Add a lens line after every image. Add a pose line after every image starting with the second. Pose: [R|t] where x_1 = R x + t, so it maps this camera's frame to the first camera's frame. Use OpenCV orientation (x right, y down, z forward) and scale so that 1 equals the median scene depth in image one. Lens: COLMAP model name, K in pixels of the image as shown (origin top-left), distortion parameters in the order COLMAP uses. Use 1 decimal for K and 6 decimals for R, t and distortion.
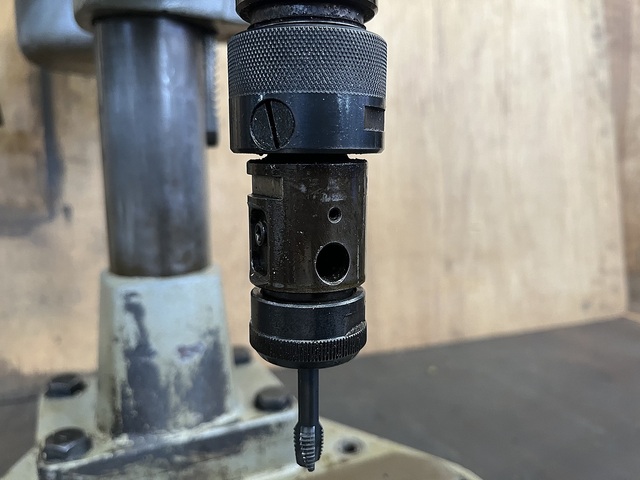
lens RADIAL K [[516.8, 0, 320.0], [0, 516.8, 240.0], [0, 0, 1]] dist [0.006960, -0.088487]
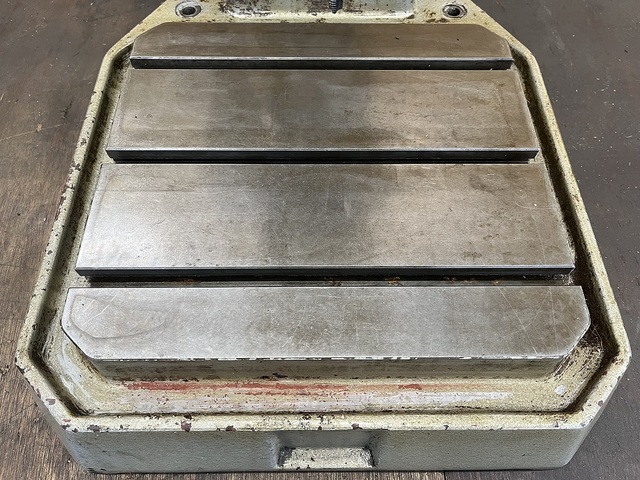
lens RADIAL K [[496.3, 0, 318.5], [0, 496.3, 240.1], [0, 0, 1]] dist [0.055205, -0.085147]
pose [[0.903307, 0.375932, -0.206669, 0.106569], [-0.087873, 0.633678, 0.768590, -0.069363], [0.419899, -0.676112, 0.605440, -0.112928]]
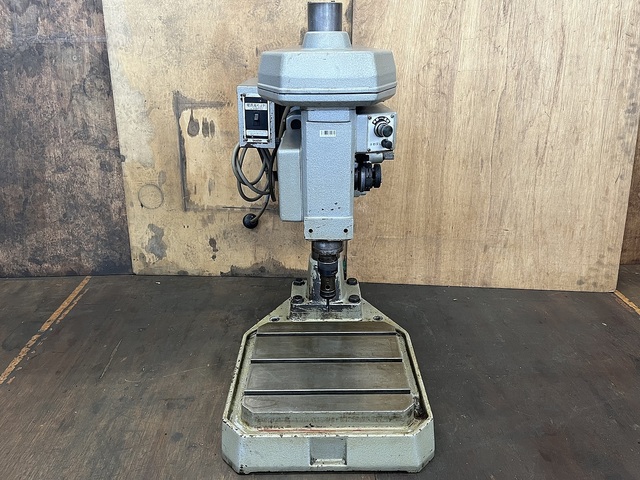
lens RADIAL K [[500.5, 0, 321.9], [0, 500.5, 243.3], [0, 0, 1]] dist [0.053173, -0.090194]
pose [[0.900821, 0.164640, -0.401765, 0.446788], [-0.067468, 0.967158, 0.245059, -0.379671], [0.428917, -0.193648, 0.882344, -0.871467]]
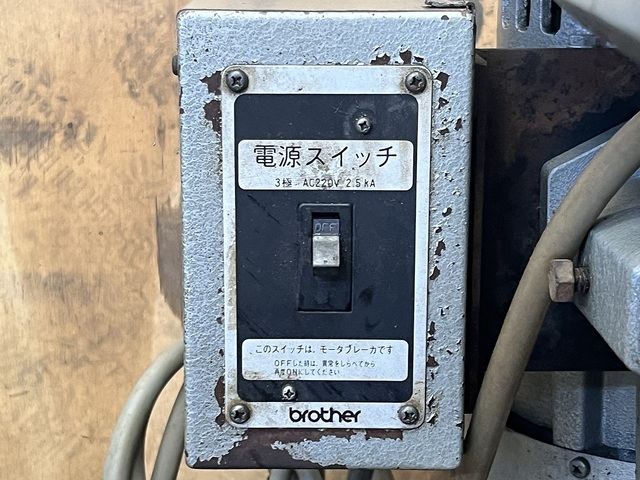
lens RADIAL K [[1372.5, 0, 320.0], [0, 1372.5, 240.0], [0, 0, 1]] dist [0.015478, 0.047013]
pose [[0.915403, 0.073704, -0.395734, -0.138050], [-0.047585, 0.996015, 0.075432, -0.402281], [0.399717, -0.050220, 0.915262, -0.105985]]
